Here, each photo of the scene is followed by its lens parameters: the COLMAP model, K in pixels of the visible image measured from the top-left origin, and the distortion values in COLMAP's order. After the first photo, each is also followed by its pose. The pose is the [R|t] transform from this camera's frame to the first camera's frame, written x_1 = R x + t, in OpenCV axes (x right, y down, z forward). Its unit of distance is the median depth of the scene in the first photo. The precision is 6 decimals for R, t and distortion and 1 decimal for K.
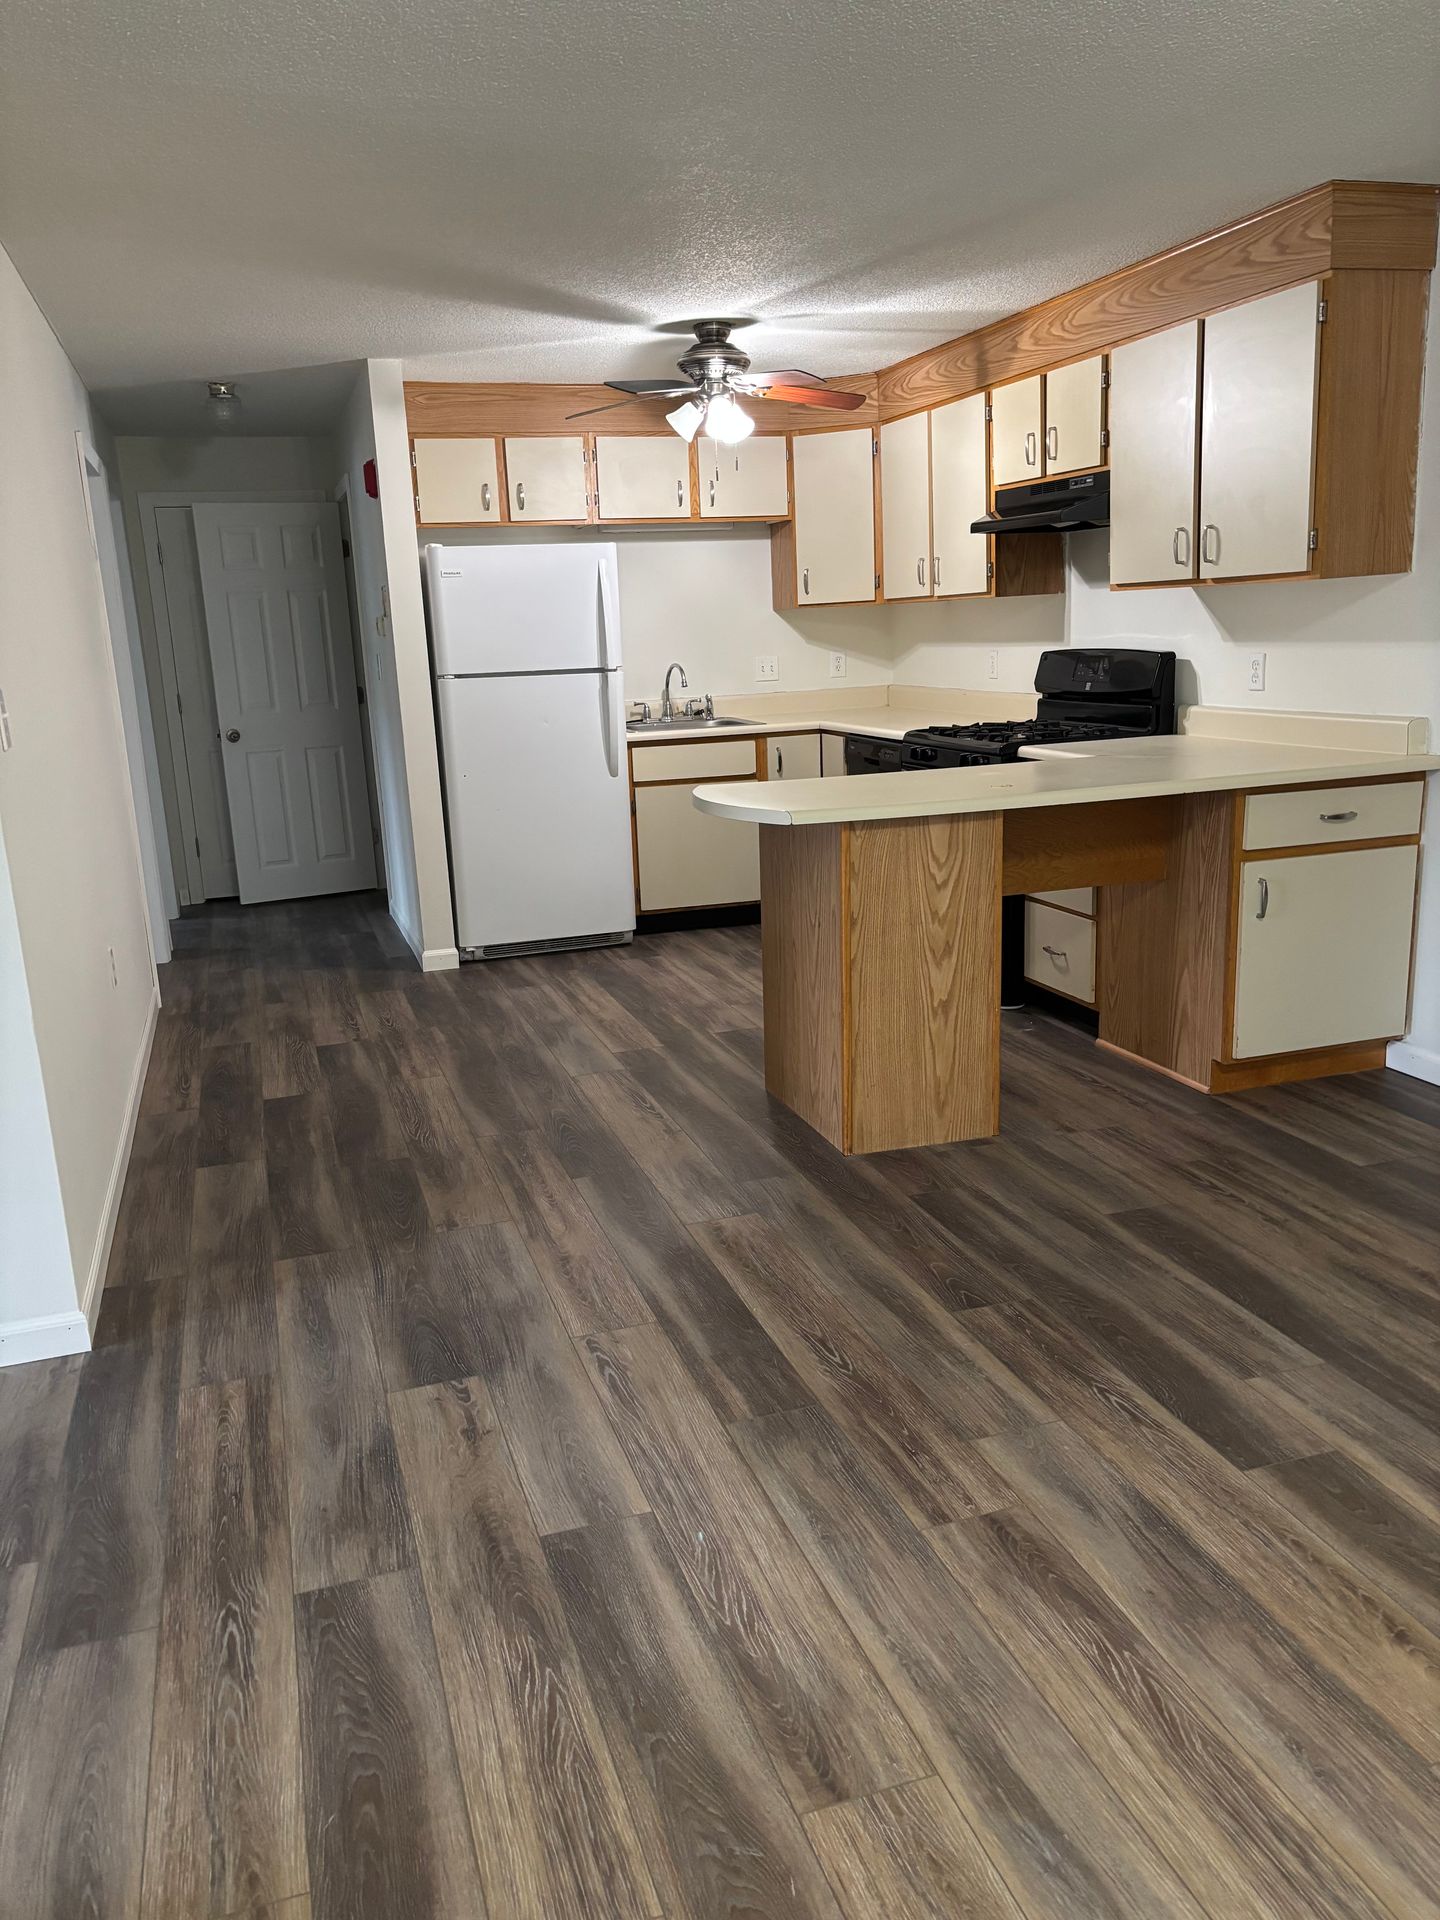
lens RADIAL K [[1439.3, 0, 715.2], [0, 1439.3, 968.5], [0, 0, 1]] dist [0.075147, -0.088466]
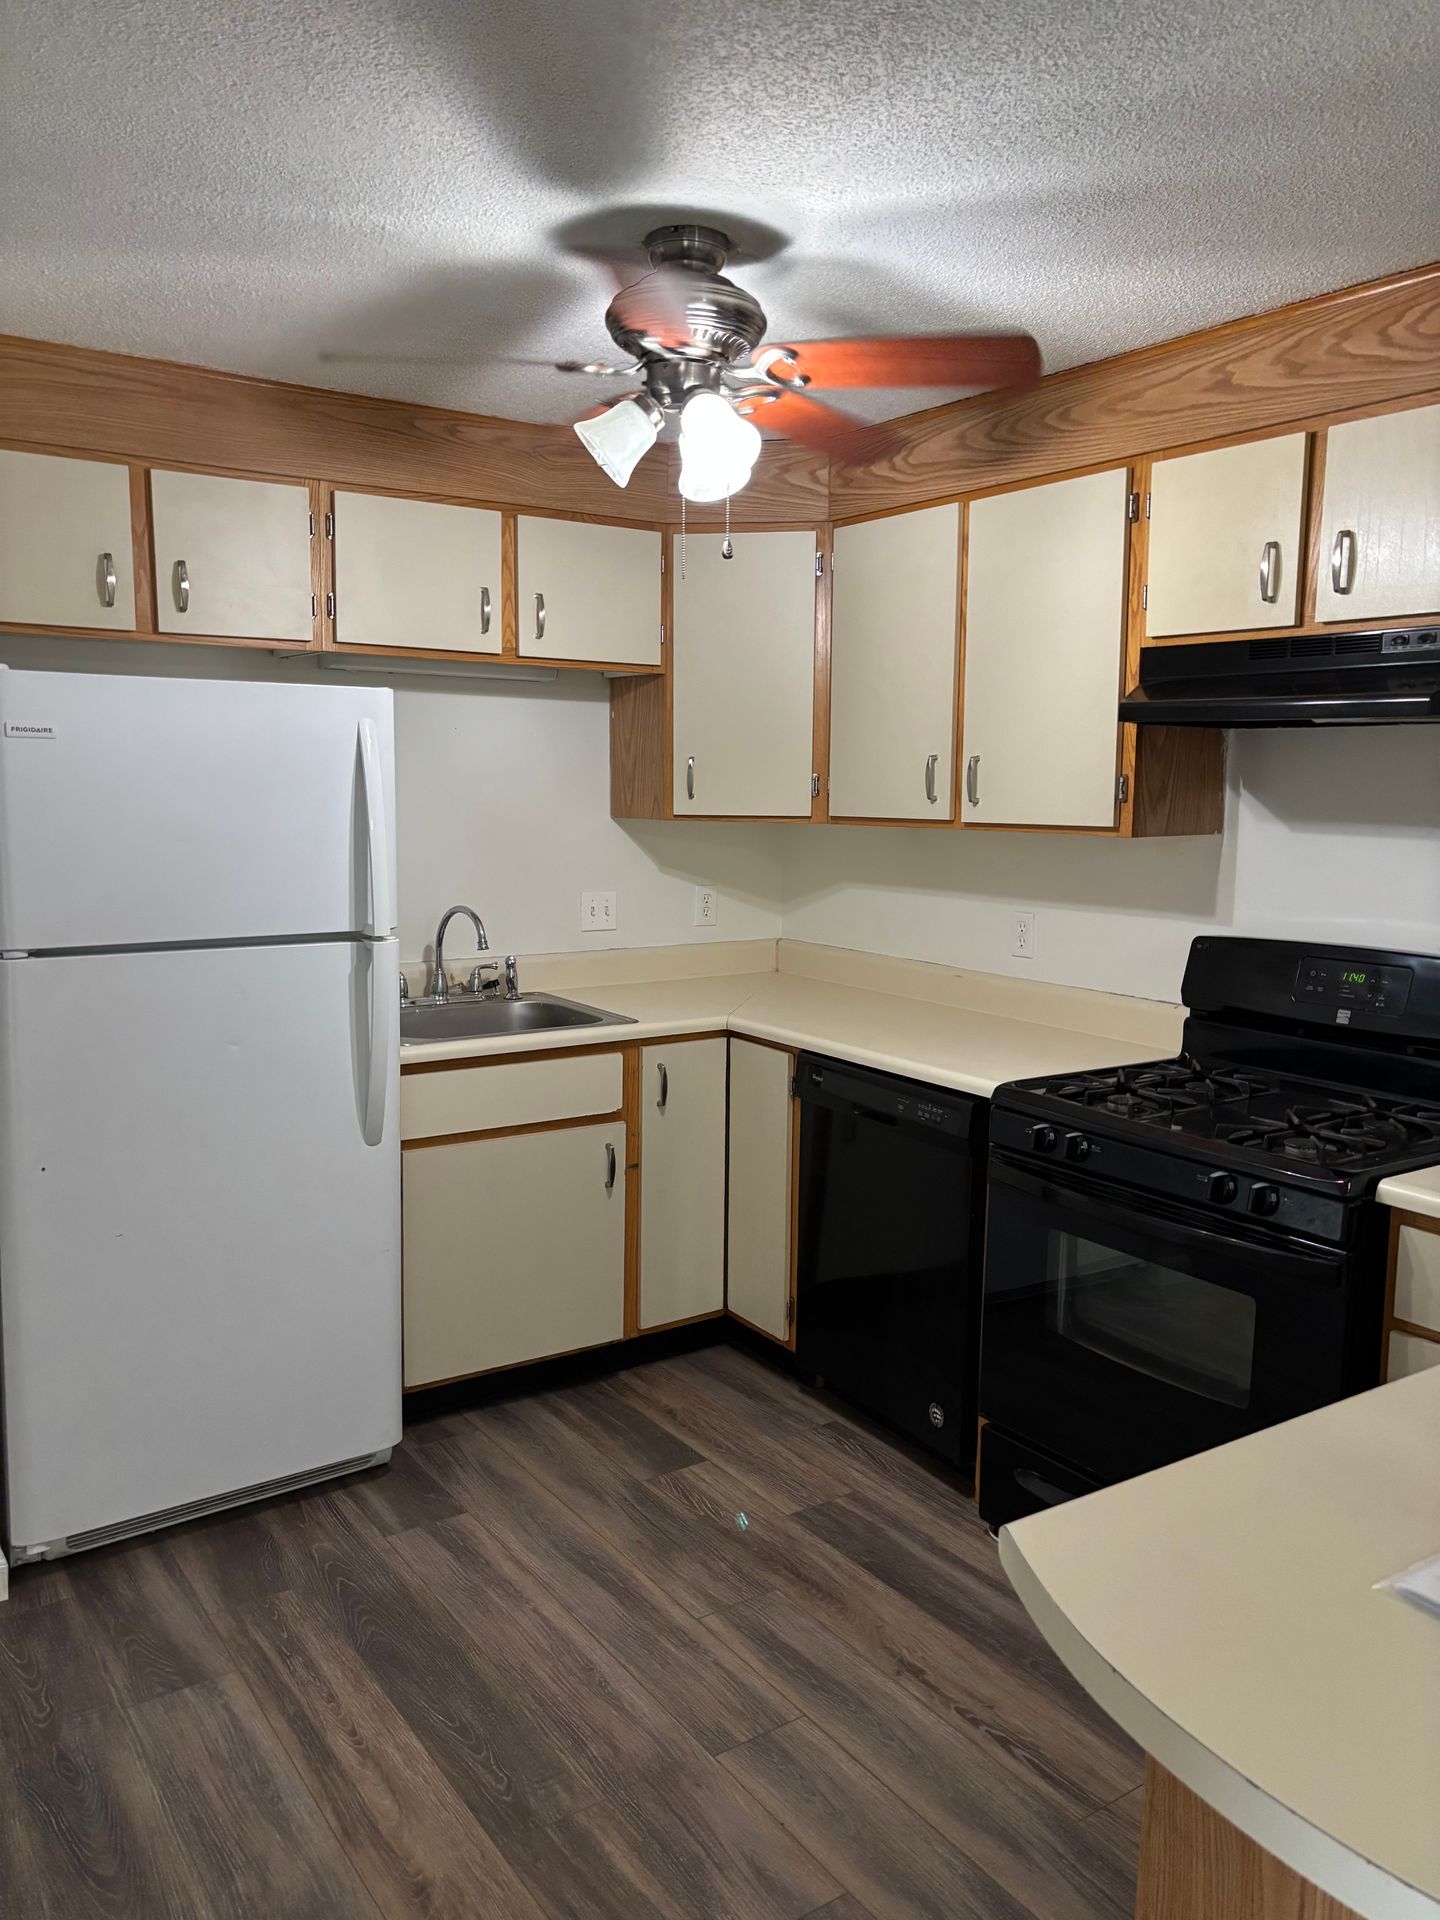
lens RADIAL K [[1452.9, 0, 760.9], [0, 1452.9, 1001.4], [0, 0, 1]] dist [0.013652, -0.003692]
pose [[0.956059, 0.011268, 0.292957, -0.087921], [0.015730, 0.995850, -0.089637, -0.131961], [-0.292751, 0.090306, 0.951915, 0.469245]]
